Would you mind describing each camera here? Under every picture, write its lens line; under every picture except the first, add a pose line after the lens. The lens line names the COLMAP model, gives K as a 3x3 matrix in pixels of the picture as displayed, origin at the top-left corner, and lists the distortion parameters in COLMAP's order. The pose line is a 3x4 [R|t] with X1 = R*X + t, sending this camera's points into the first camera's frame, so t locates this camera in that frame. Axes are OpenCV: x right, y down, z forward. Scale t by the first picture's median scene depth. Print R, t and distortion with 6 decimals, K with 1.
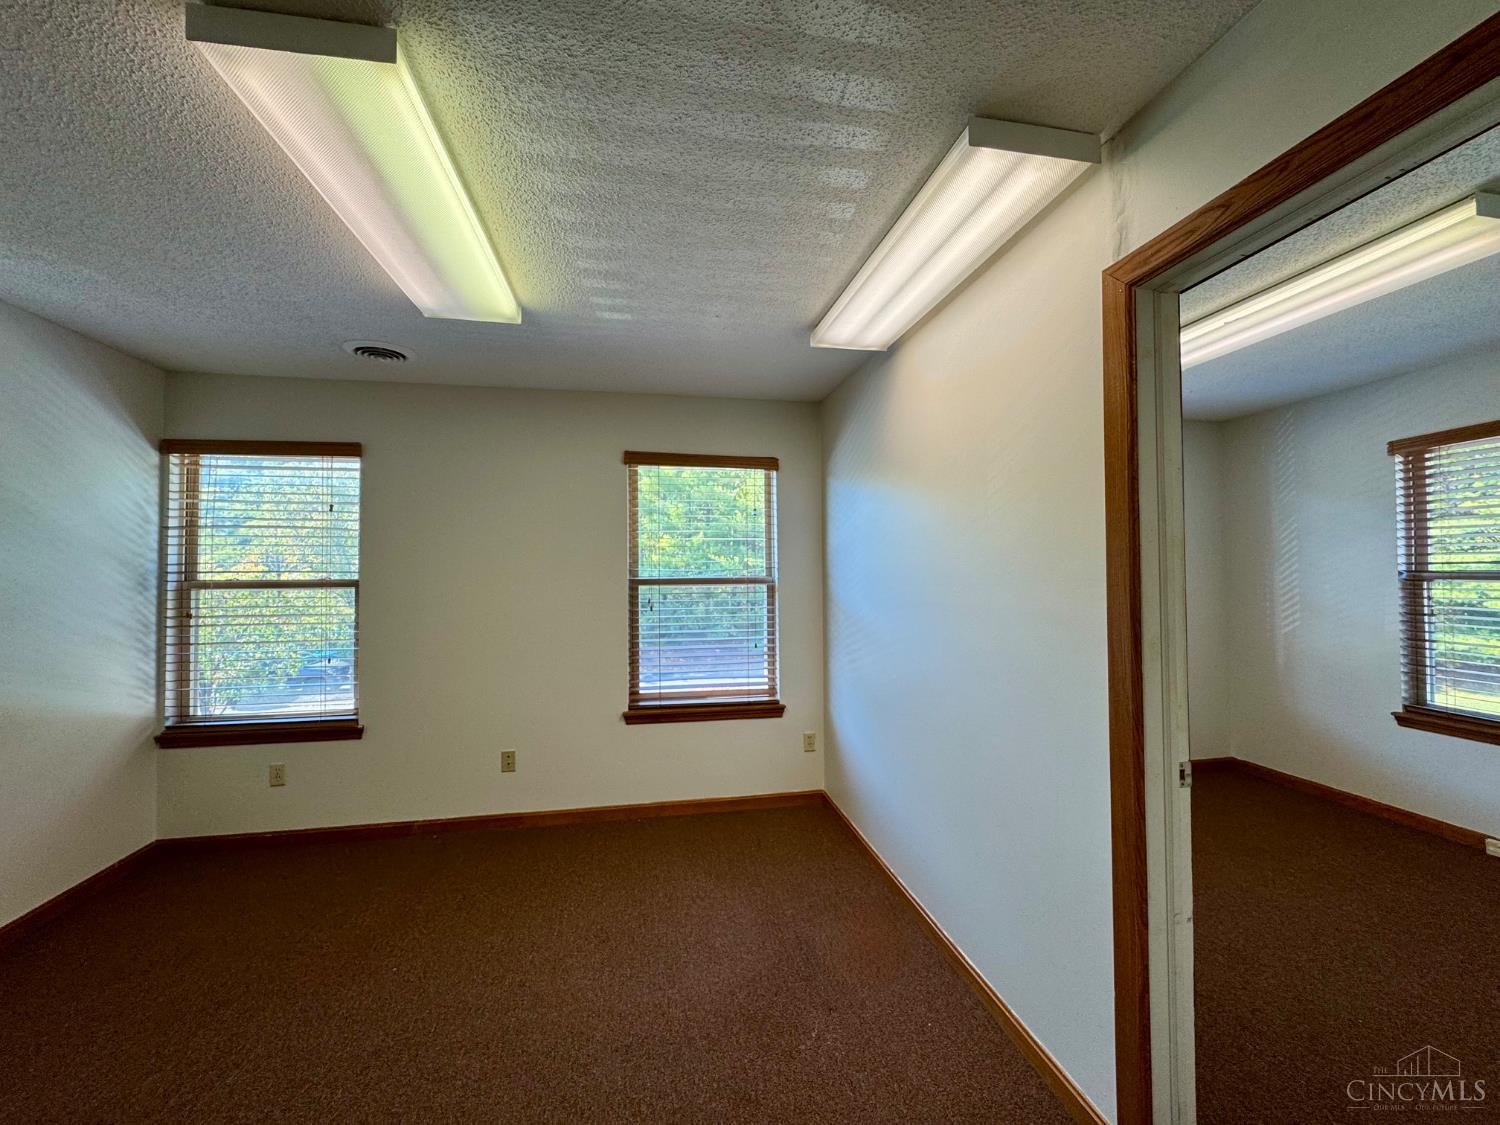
lens RADIAL K [[601.1, 0, 753.4], [0, 601.1, 561.0], [0, 0, 1]] dist [-0.002290, 0.000723]
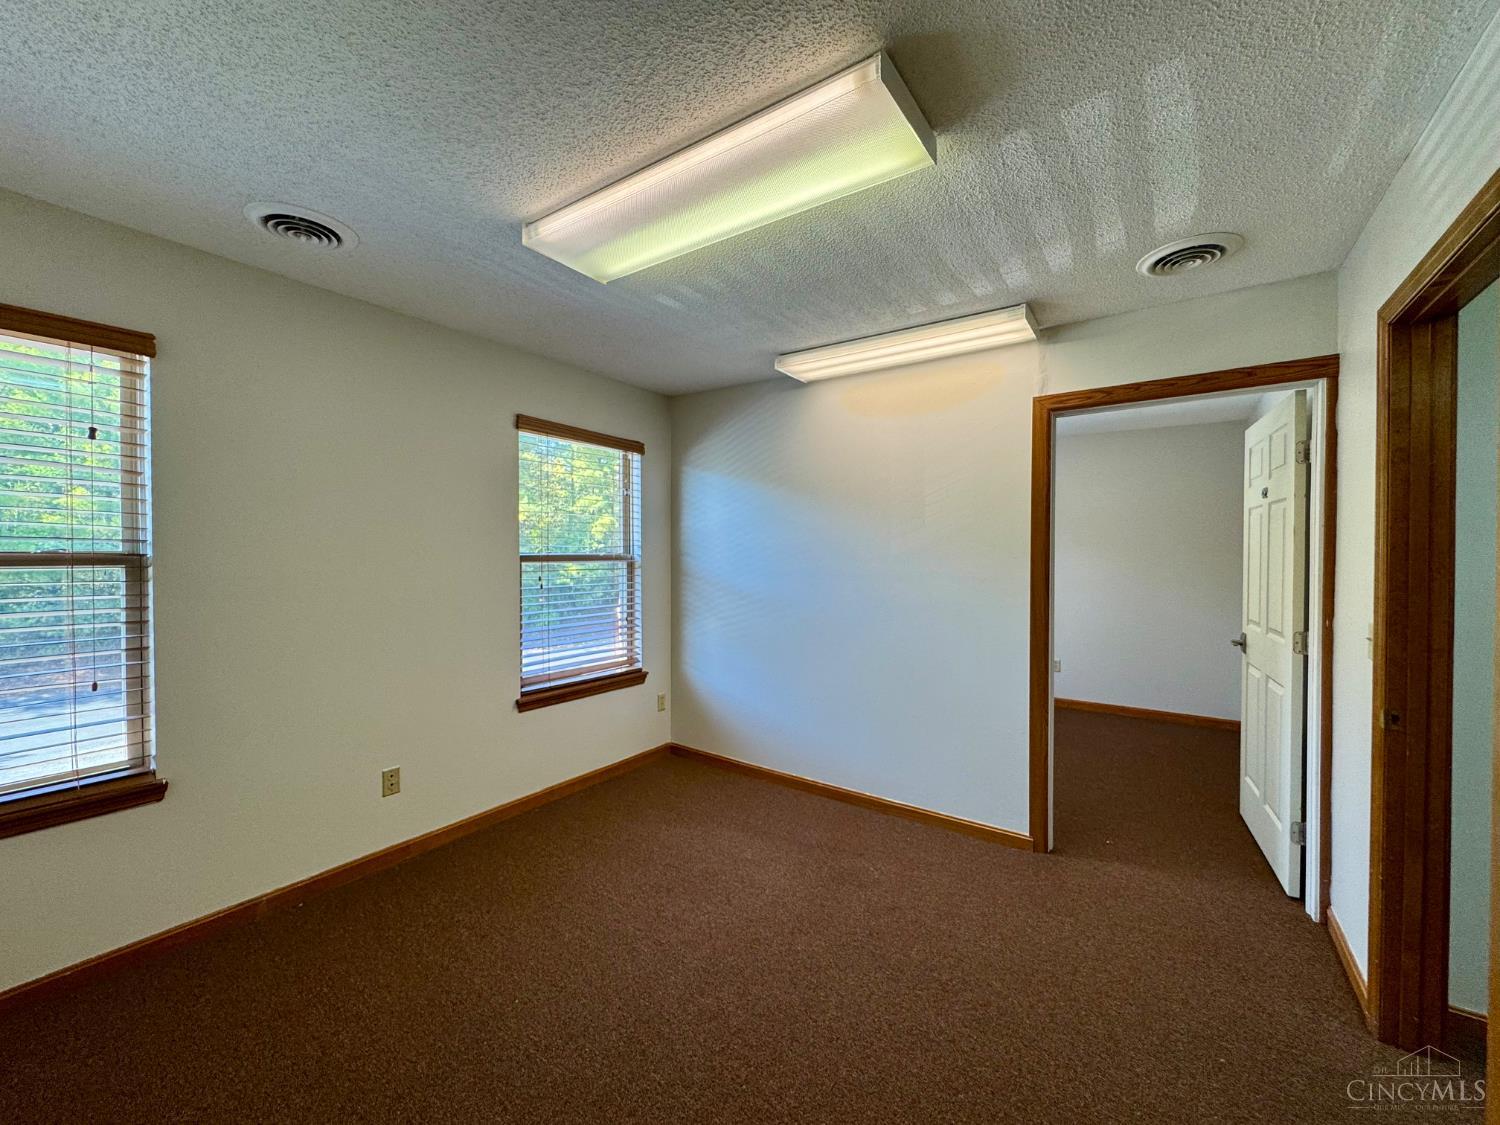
lens RADIAL K [[601.1, 0, 763.3], [0, 601.1, 561.5], [0, 0, 1]] dist [-0.002290, 0.000723]
pose [[0.708803, -0.003648, 0.705398, -0.573400], [-0.013368, 0.999738, 0.018603, 0.017481], [-0.705280, -0.022615, 0.708568, 0.084002]]
